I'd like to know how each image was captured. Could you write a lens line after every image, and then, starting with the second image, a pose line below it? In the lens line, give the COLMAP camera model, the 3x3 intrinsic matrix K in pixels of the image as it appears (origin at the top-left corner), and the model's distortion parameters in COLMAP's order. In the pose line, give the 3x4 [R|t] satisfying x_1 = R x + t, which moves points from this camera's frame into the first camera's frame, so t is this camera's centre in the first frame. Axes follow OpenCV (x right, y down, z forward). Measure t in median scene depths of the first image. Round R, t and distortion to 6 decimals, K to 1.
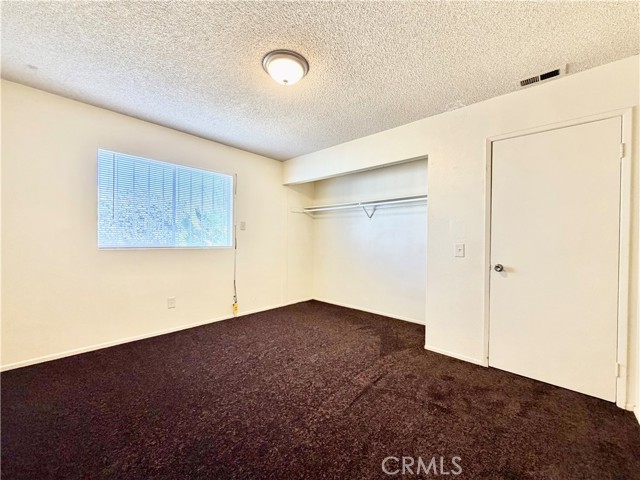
lens RADIAL K [[254.3, 0, 320.9], [0, 254.3, 240.4], [0, 0, 1]] dist [-0.002641, -0.000439]
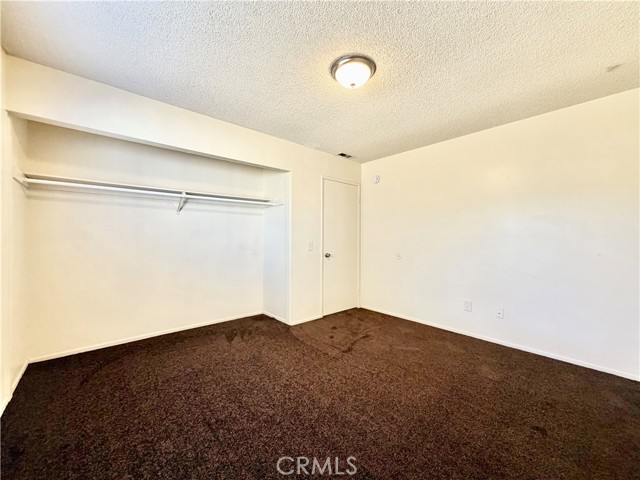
lens RADIAL K [[254.3, 0, 322.9], [0, 254.3, 239.4], [0, 0, 1]] dist [-0.002641, -0.000439]
pose [[0.108374, -0.009358, 0.994066, -0.551123], [0.007193, 0.999937, 0.008629, -0.006311], [-0.994084, 0.006215, 0.108434, 0.476081]]
